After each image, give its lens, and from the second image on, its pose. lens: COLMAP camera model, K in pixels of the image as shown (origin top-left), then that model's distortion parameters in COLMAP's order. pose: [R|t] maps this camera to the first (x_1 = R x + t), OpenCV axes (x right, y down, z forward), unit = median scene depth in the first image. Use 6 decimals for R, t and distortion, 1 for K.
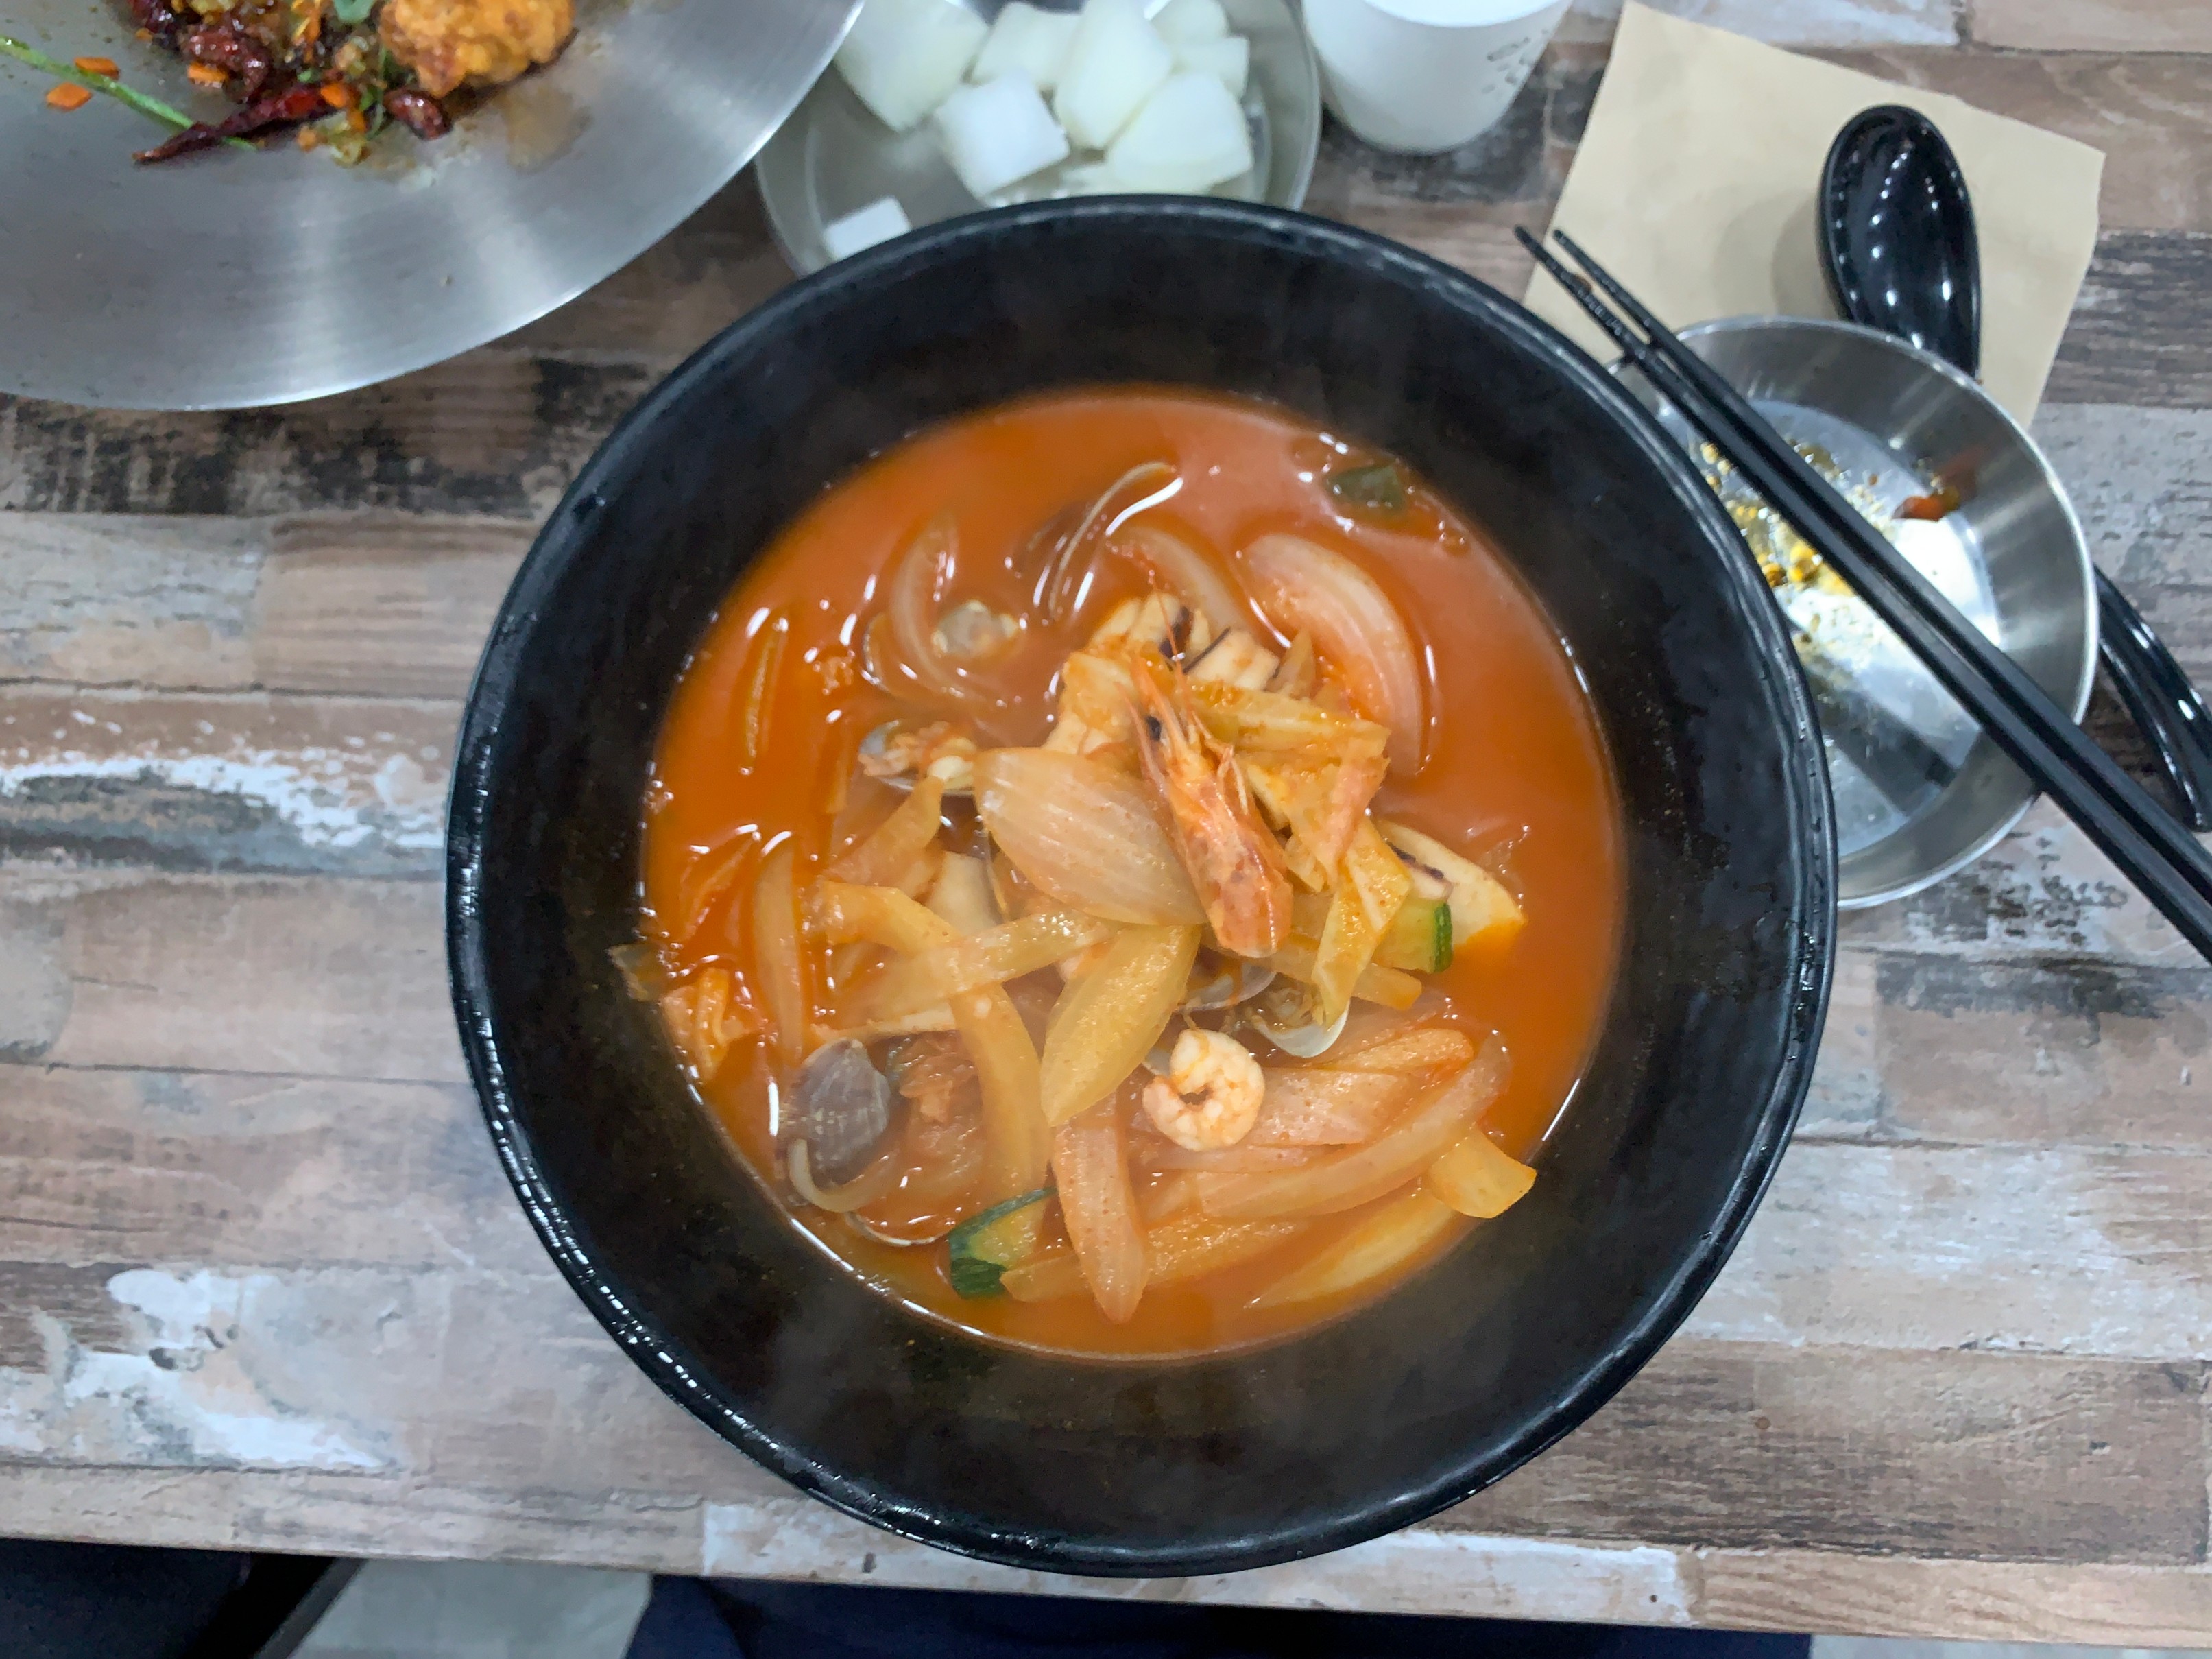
lens RADIAL K [[1726.7, 0, 1126.5], [0, 1726.7, 842.7], [0, 0, 1]] dist [0.066421, -0.084232]
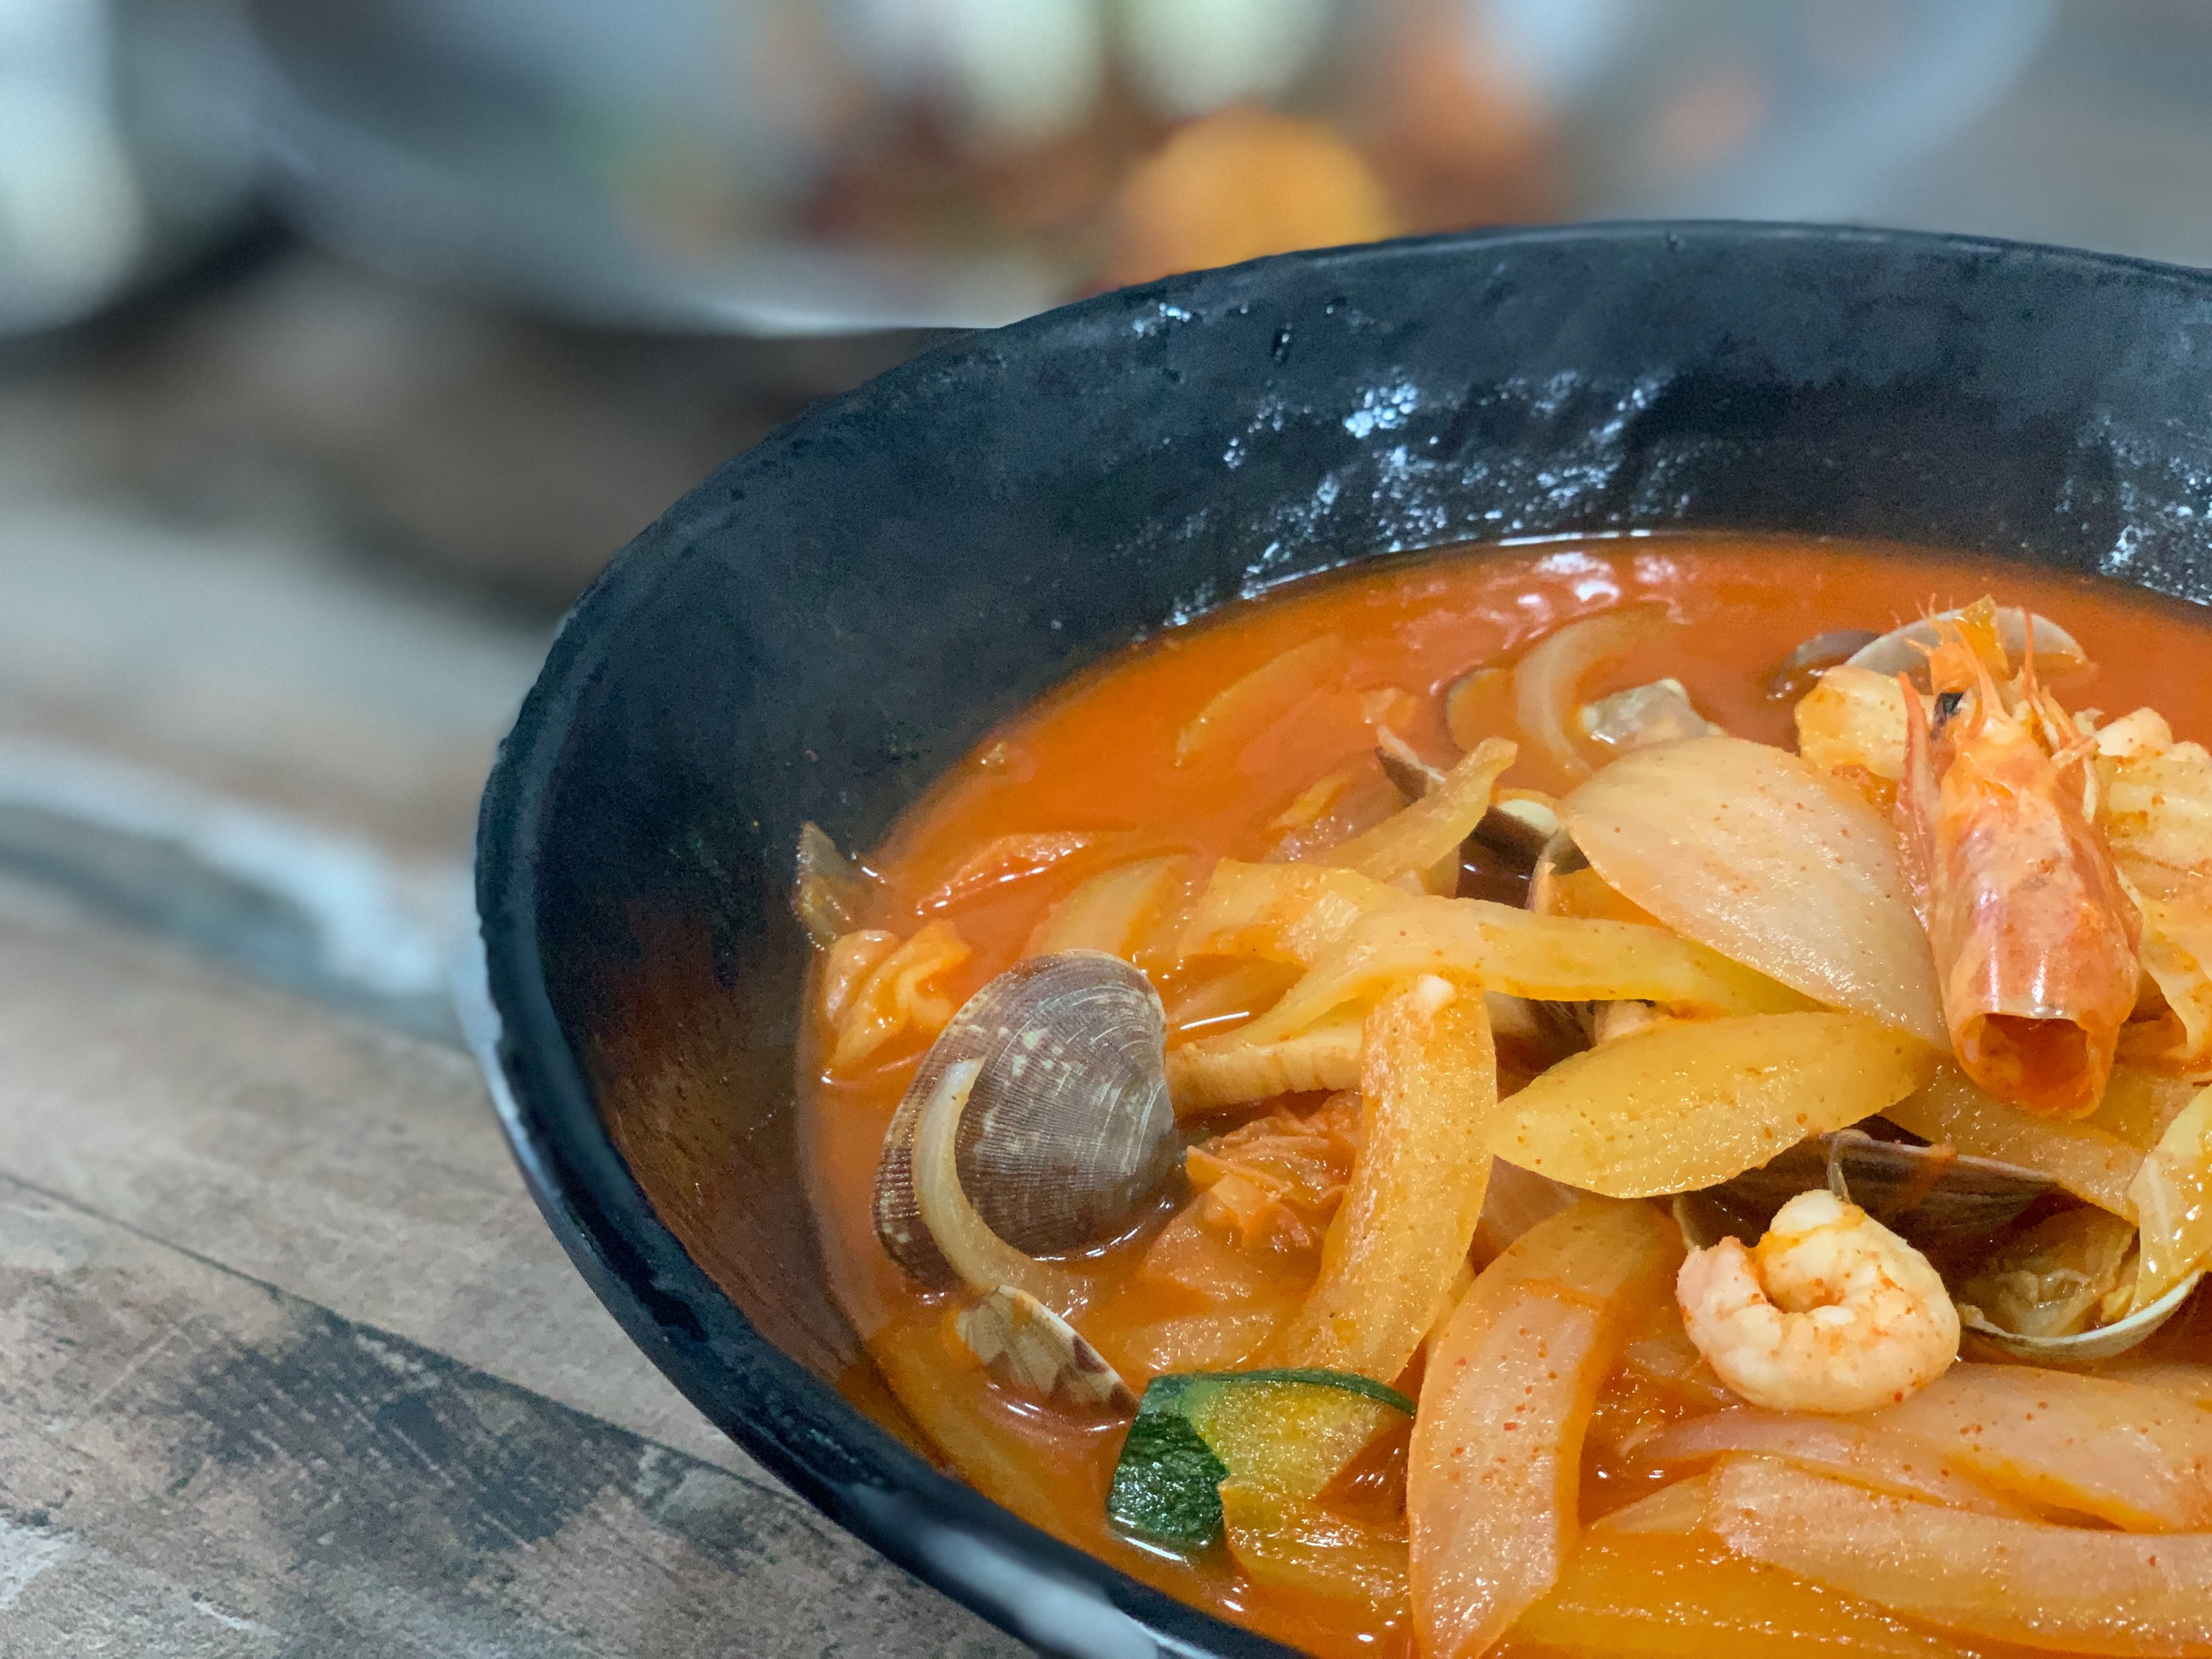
lens RADIAL K [[3520.4, 0, 1095.1], [0, 3520.4, 818.7], [0, 0, 1]] dist [-0.027570, 0.000000]
pose [[0.895962, 0.253111, -0.364948, 0.144817], [-0.440429, 0.612229, -0.656657, 0.609260], [0.057225, 0.749073, 0.660011, 0.250453]]
